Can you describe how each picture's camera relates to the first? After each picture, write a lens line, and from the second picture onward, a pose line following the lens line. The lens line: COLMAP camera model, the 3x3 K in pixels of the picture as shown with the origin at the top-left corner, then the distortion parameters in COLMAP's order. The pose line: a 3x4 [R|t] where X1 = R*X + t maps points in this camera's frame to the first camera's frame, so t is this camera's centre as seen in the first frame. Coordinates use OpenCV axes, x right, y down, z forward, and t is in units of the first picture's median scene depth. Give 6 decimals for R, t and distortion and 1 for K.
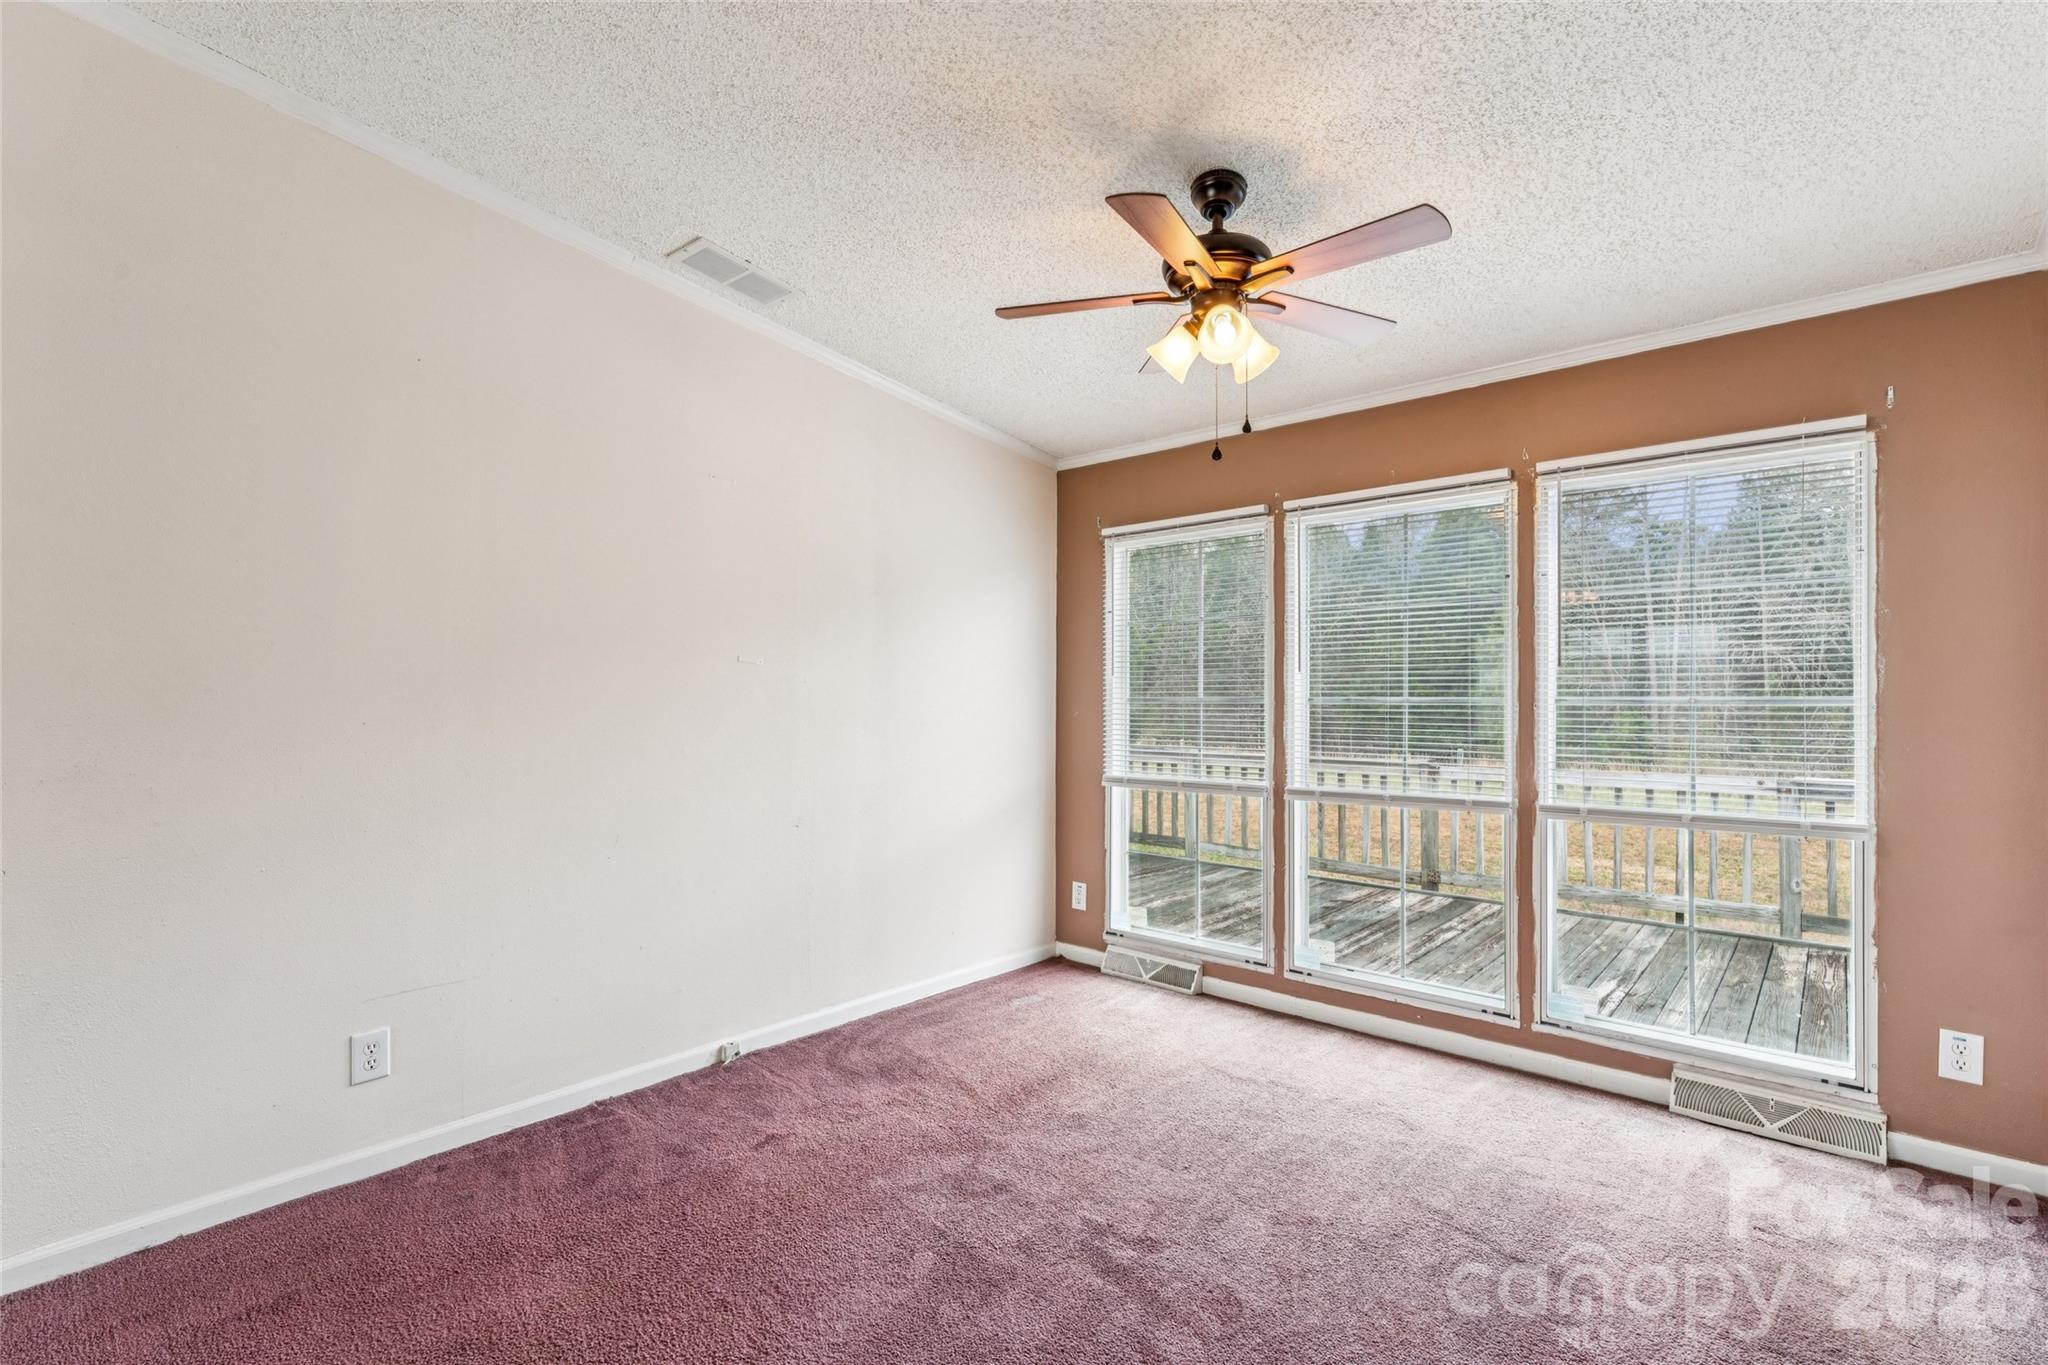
lens RADIAL K [[933.7, 0, 1019.9], [0, 933.7, 687.0], [0, 0, 1]] dist [-0.001063, 0.000842]
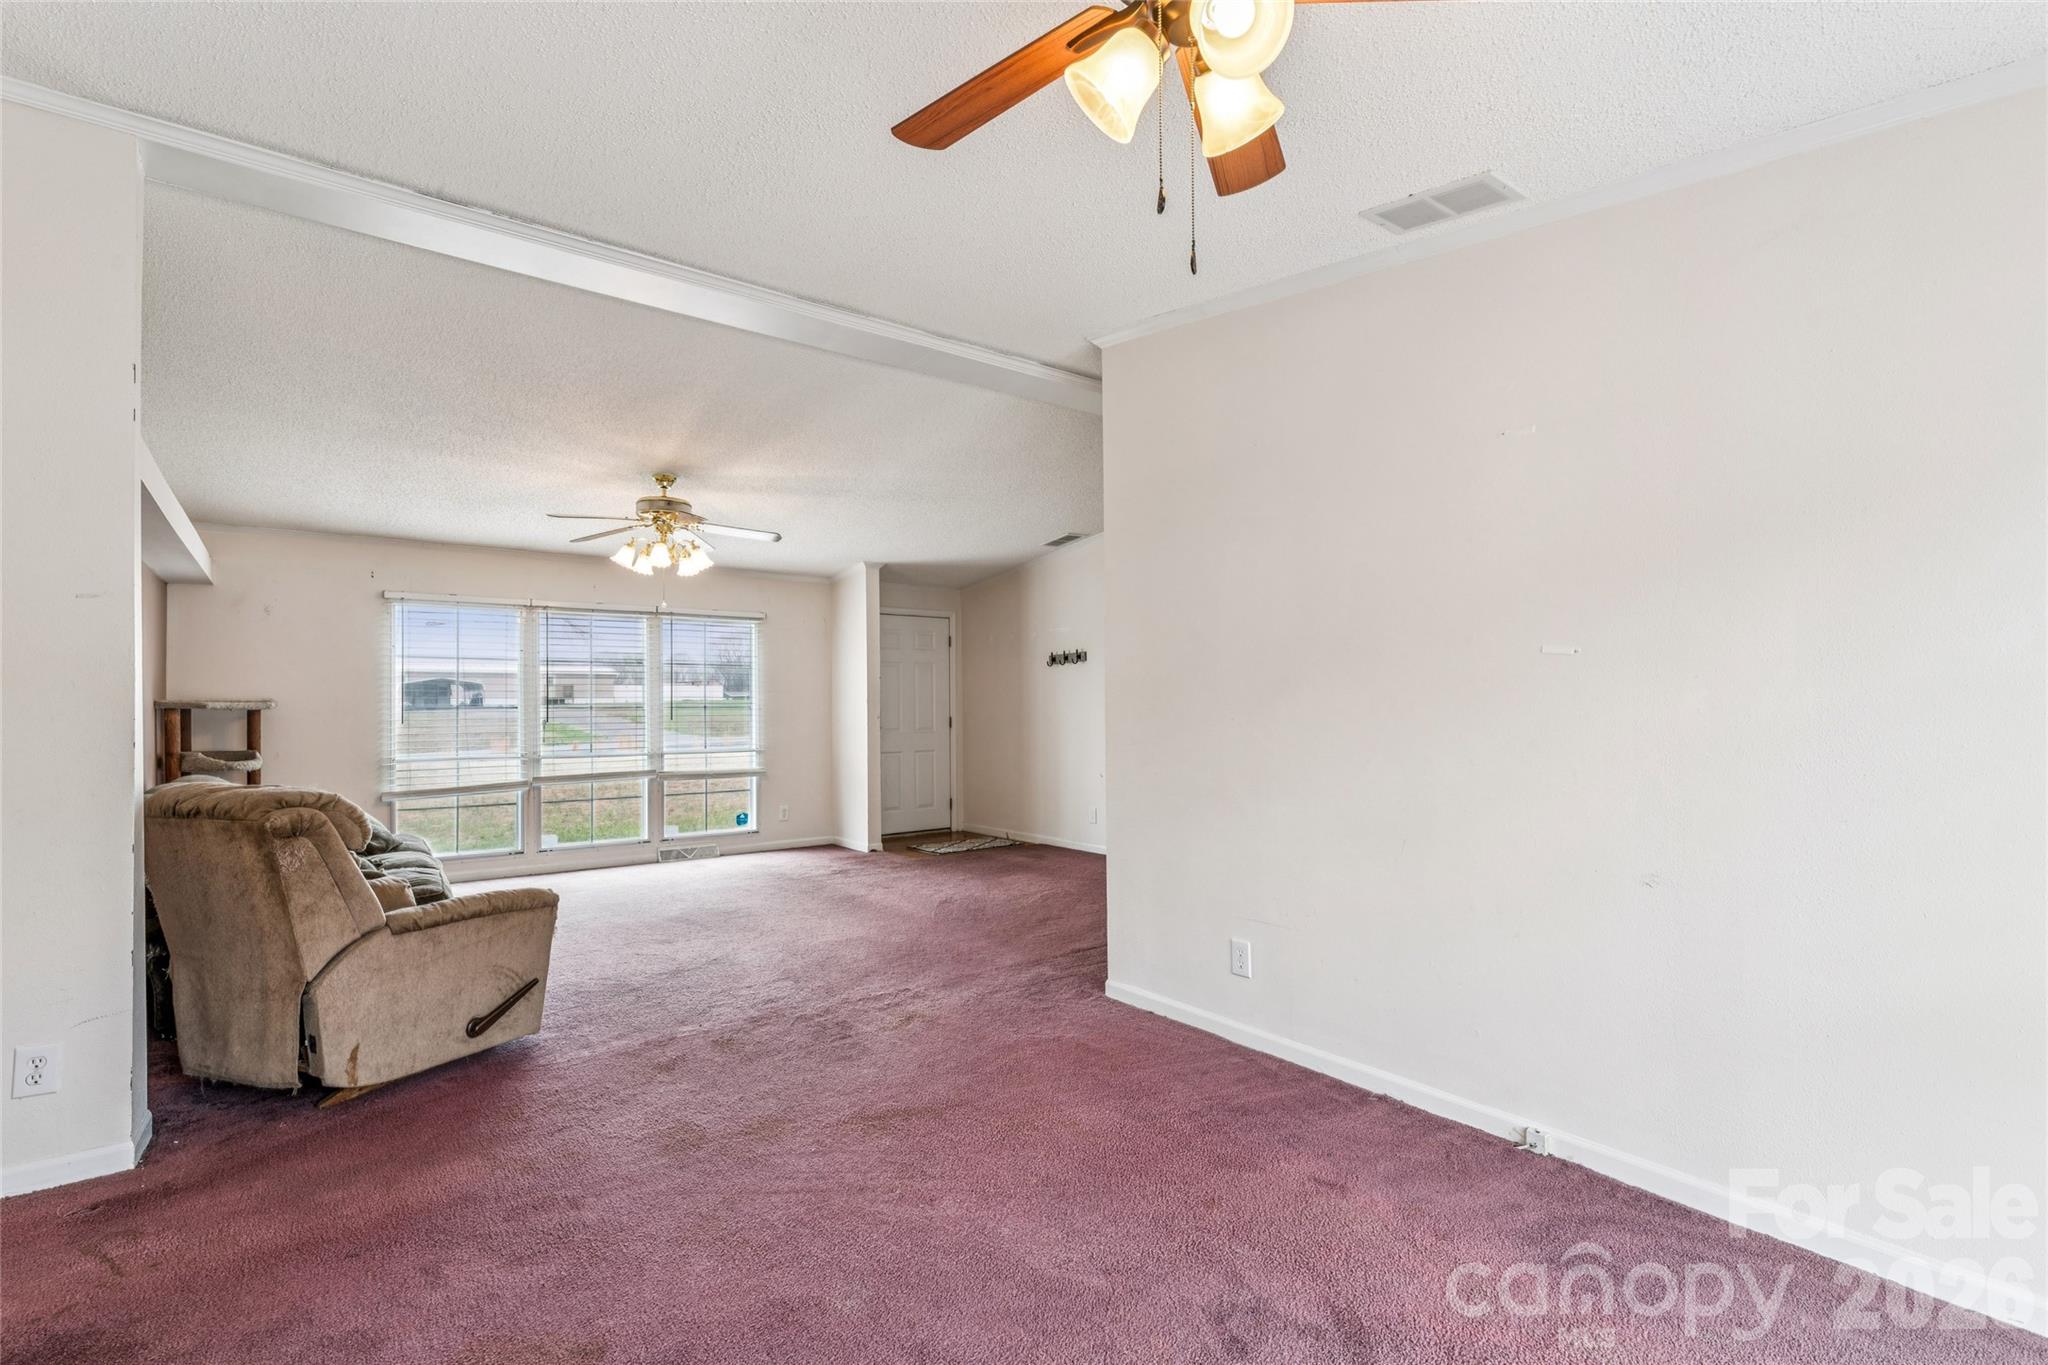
lens RADIAL K [[933.7, 0, 1029.6], [0, 933.7, 696.6], [0, 0, 1]] dist [-0.001063, 0.000842]
pose [[-0.163494, -0.001365, -0.986543, 0.480364], [0.010181, 0.999943, -0.003071, 0.005521], [0.986492, -0.010546, -0.163471, 0.611240]]
